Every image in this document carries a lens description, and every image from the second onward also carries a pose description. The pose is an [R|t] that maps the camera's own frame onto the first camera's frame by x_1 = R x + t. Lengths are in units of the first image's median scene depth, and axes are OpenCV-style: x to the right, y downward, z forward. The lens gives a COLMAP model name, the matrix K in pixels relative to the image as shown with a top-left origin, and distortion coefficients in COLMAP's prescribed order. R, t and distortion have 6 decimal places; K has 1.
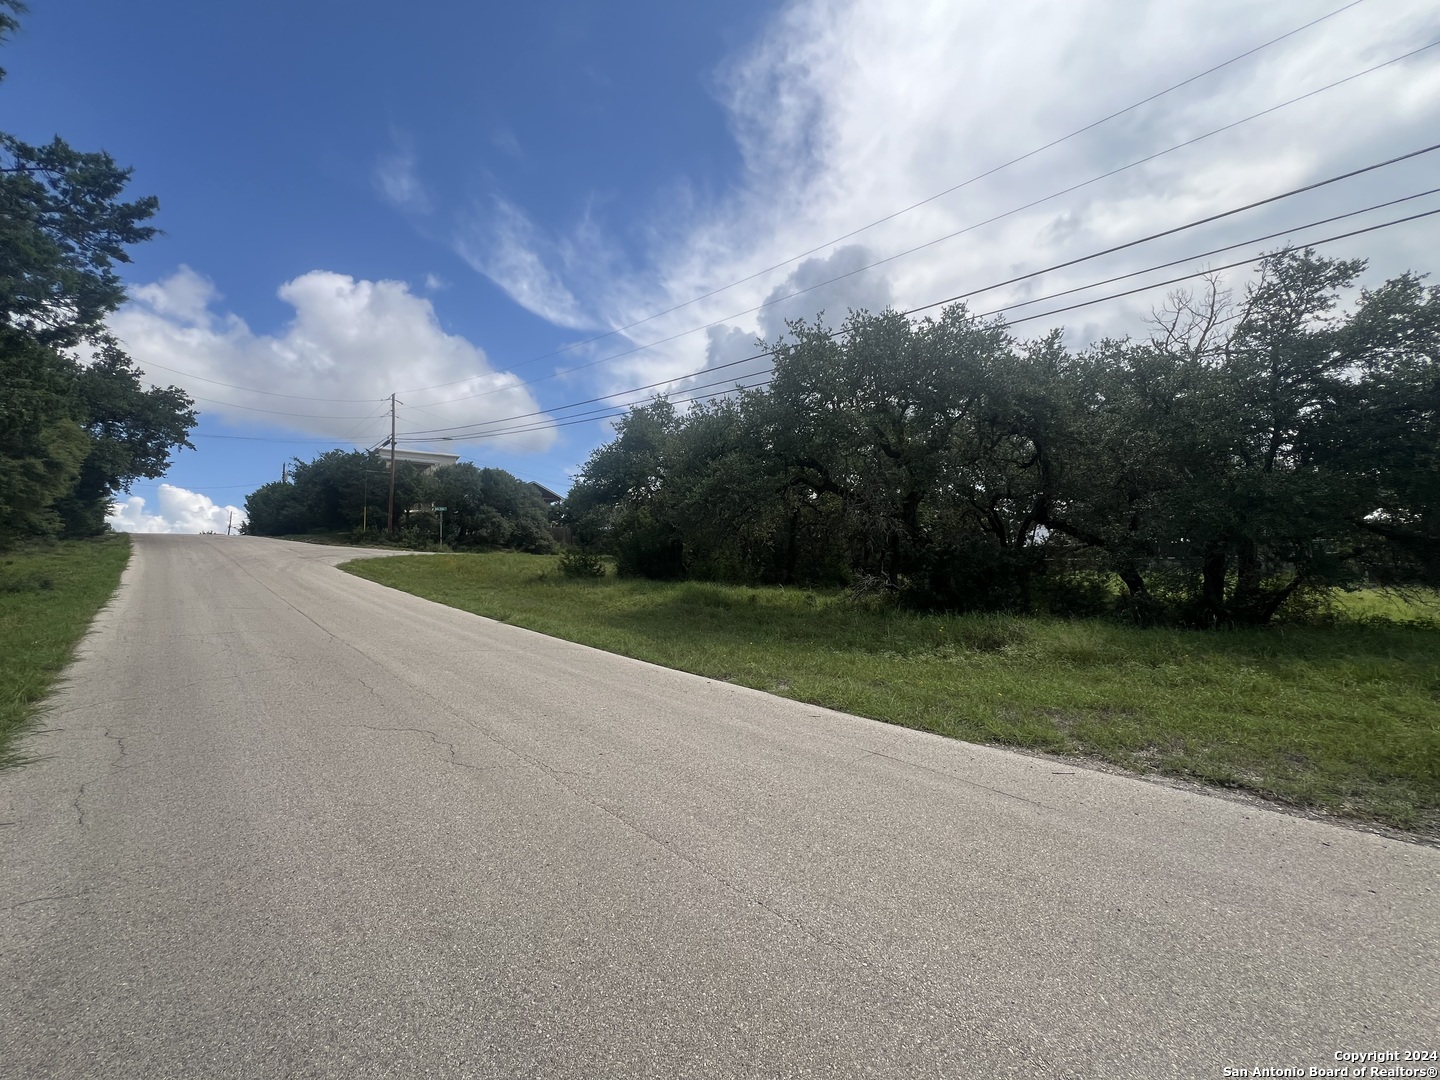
lens RADIAL K [[578.0, 0, 716.8], [0, 578.0, 536.0], [0, 0, 1]] dist [-0.000820, 0.001008]
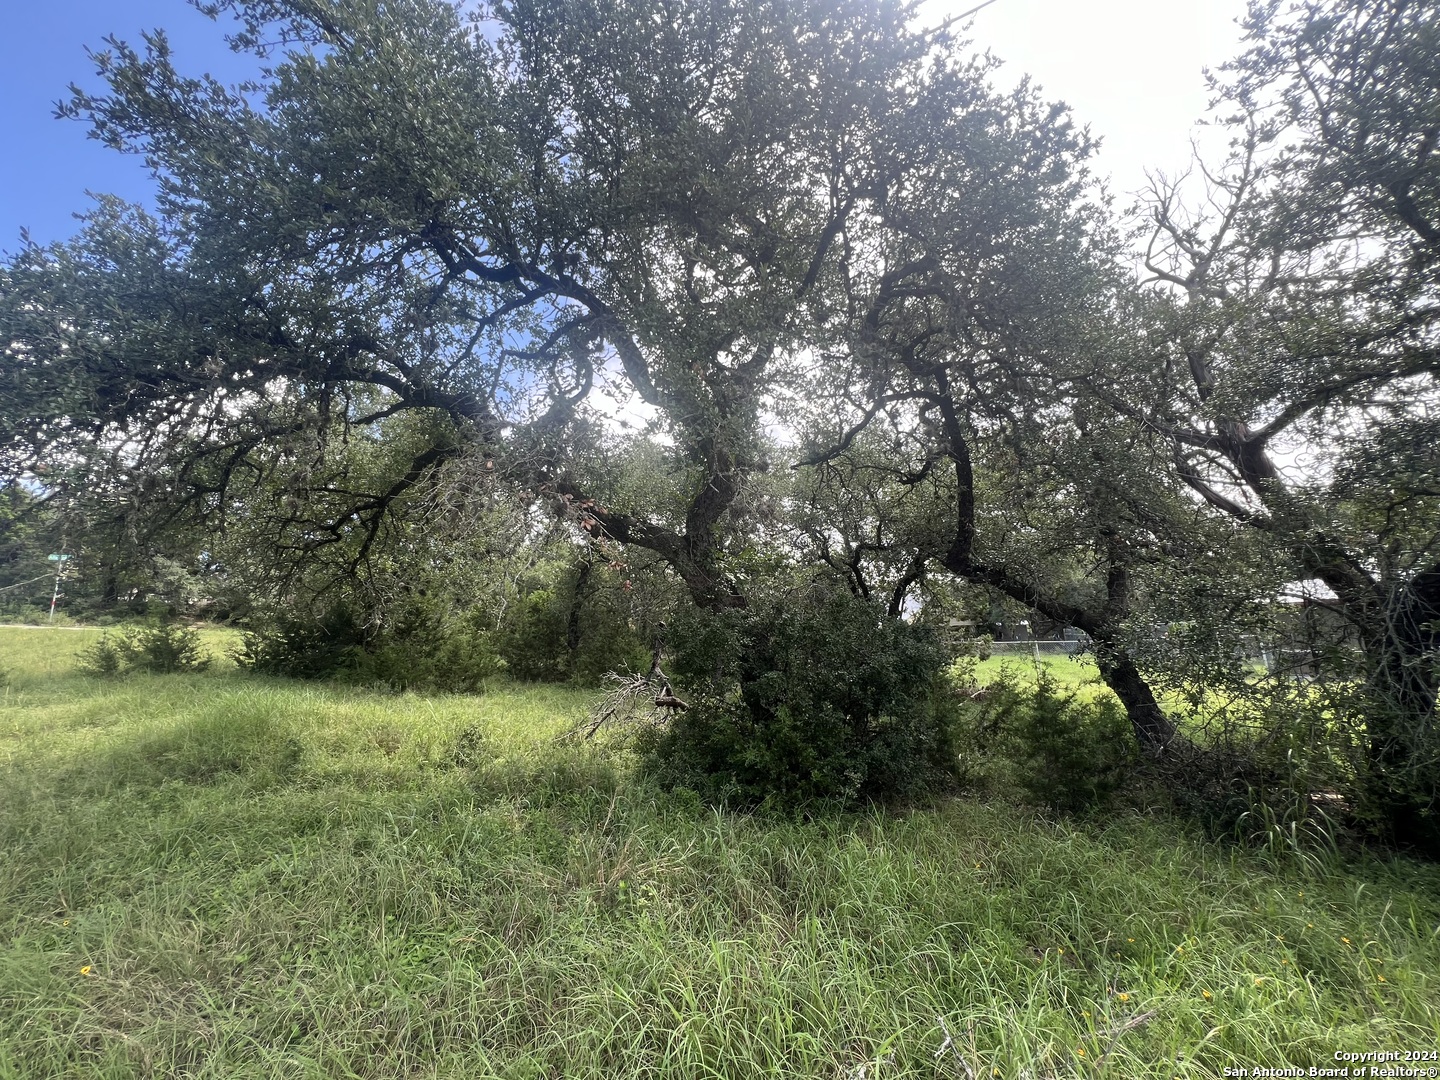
lens RADIAL K [[578.0, 0, 716.8], [0, 578.0, 536.0], [0, 0, 1]] dist [-0.000820, 0.001008]
pose [[0.971848, 0.047322, 0.230808, 0.288903], [-0.015566, 0.990377, -0.137515, 0.022666], [-0.235094, 0.130051, 0.963233, 0.672461]]
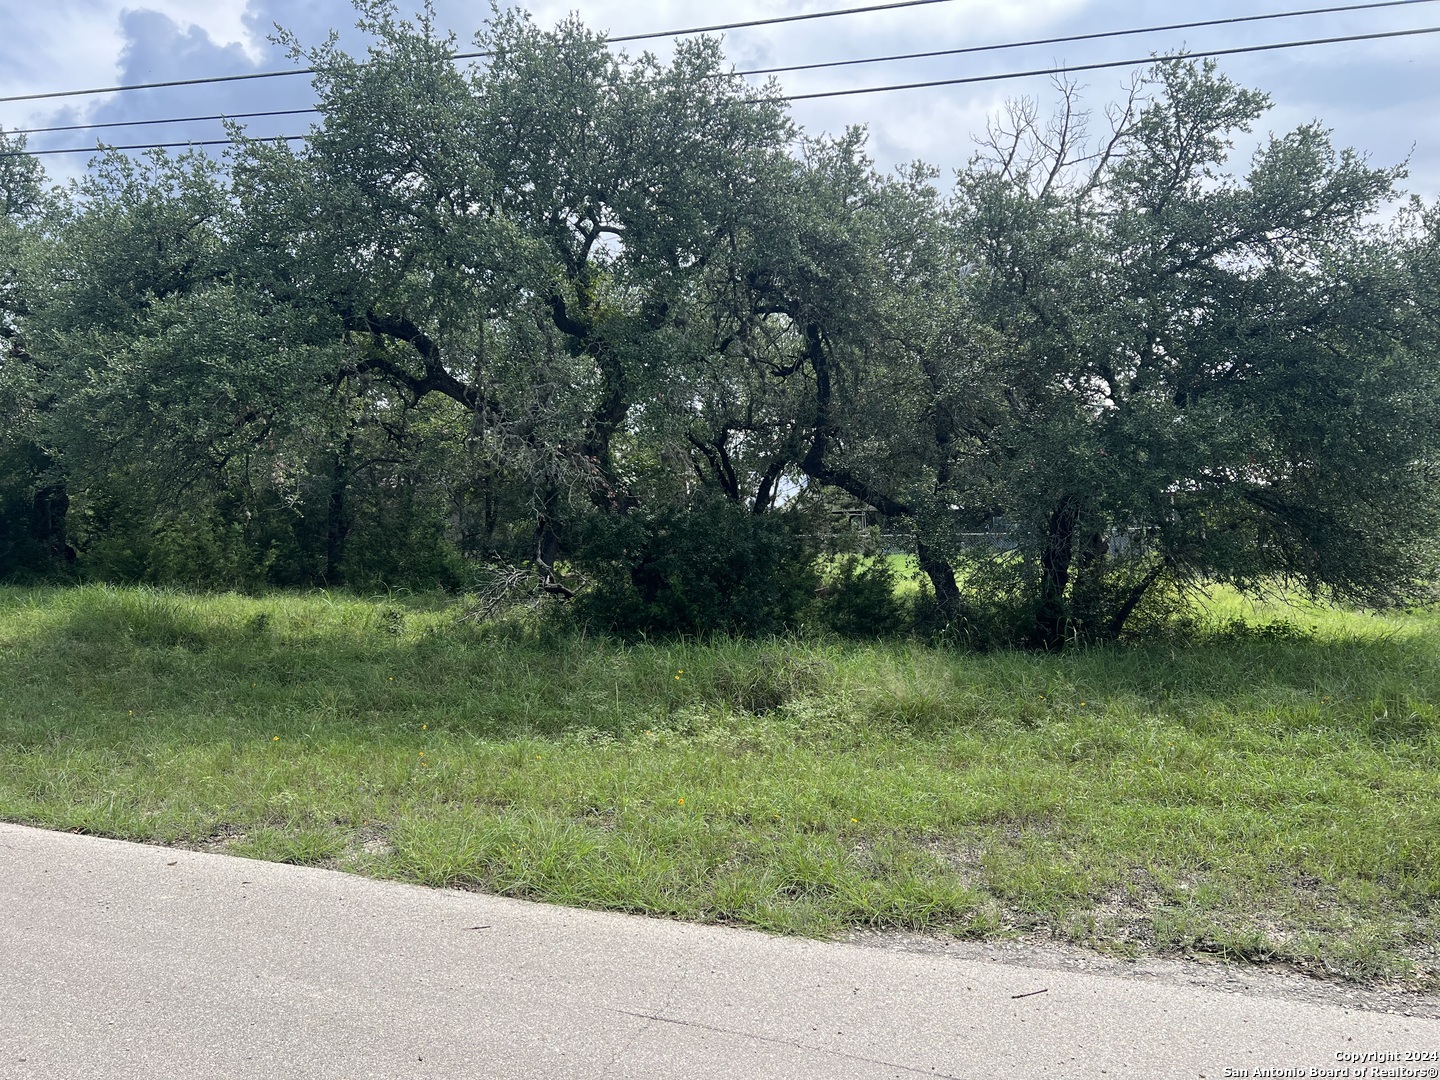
lens RADIAL K [[1080.6, 0, 727.8], [0, 1080.6, 536.6], [0, 0, 1]] dist [0.054130, -0.054100]
pose [[0.881968, 0.003683, 0.471294, -0.018214], [-0.025218, 0.998906, 0.039387, 0.000093], [-0.470633, -0.046623, 0.881096, 0.115145]]
